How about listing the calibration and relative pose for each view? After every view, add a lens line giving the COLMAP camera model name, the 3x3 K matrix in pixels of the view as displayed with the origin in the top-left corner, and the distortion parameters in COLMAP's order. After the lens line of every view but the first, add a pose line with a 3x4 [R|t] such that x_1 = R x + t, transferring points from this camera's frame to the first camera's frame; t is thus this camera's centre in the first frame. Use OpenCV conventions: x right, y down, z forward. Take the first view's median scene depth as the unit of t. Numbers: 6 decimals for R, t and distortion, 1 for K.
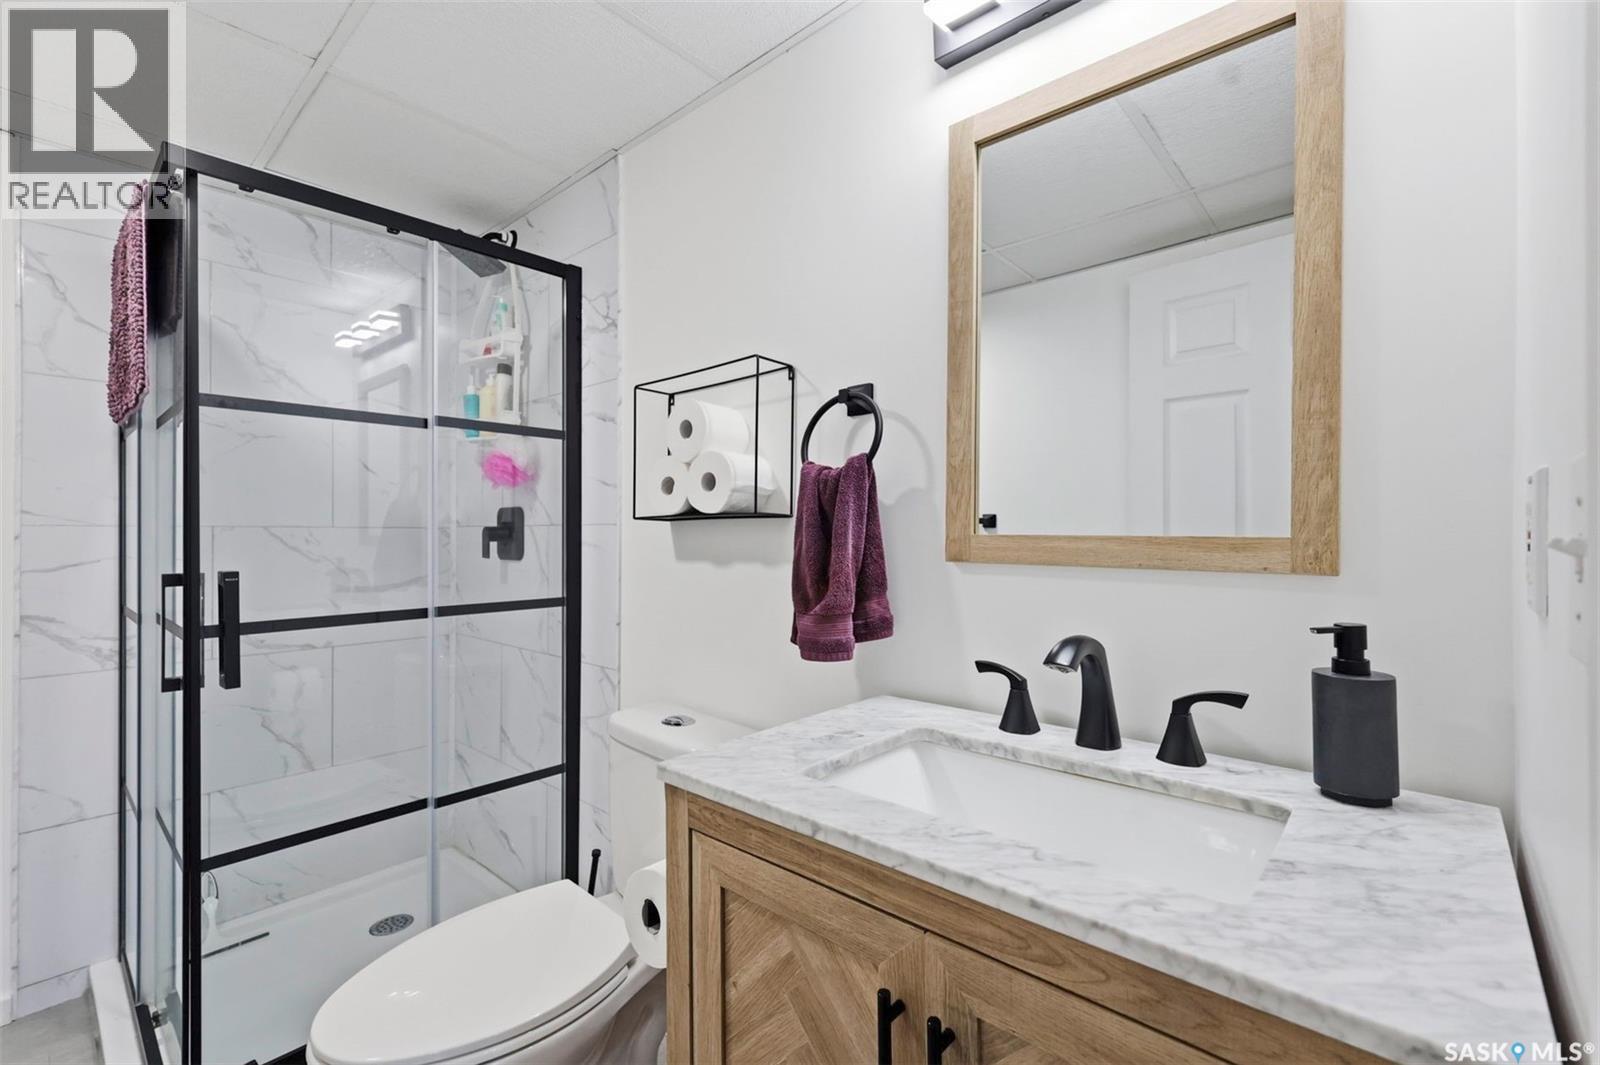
lens RADIAL K [[703.6, 0, 799.1], [0, 703.6, 533.2], [0, 0, 1]] dist [0.001674, 0.000201]
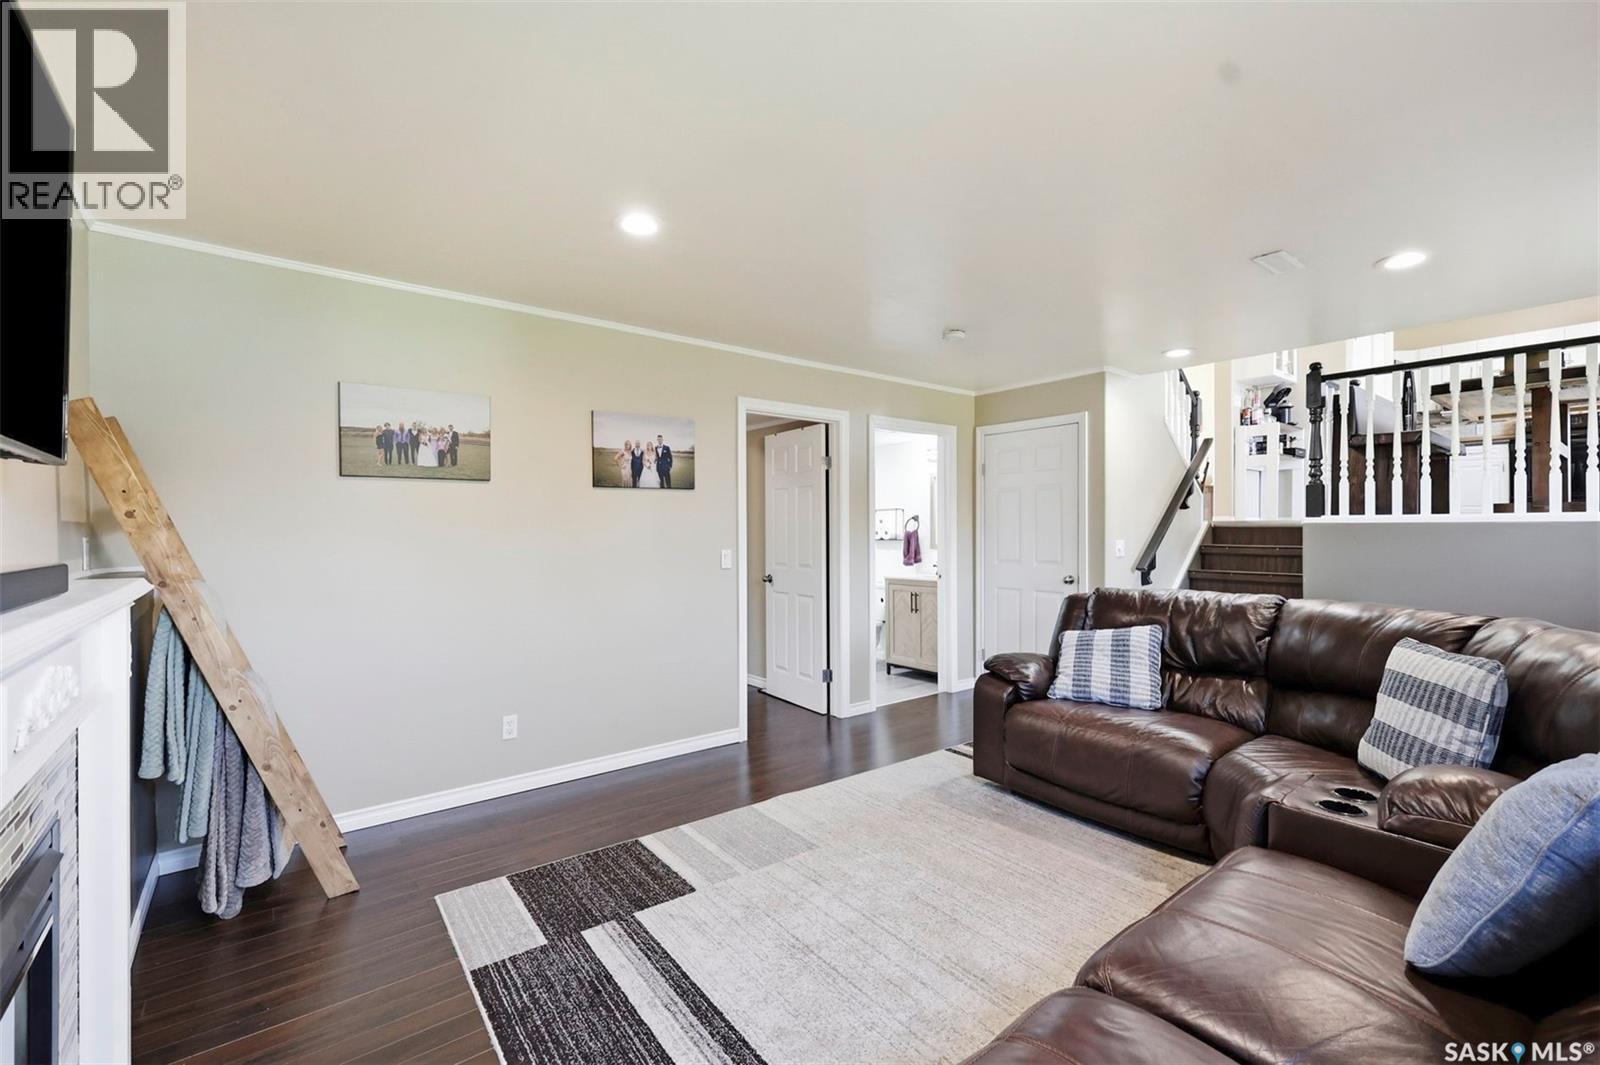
lens RADIAL K [[703.6, 0, 798.2], [0, 703.6, 525.1], [0, 0, 1]] dist [0.001674, 0.000201]
pose [[0.983041, -0.007562, -0.183228, 0.195296], [0.006136, 0.999946, -0.008349, -0.105729], [0.183282, 0.007083, 0.983035, -4.587967]]
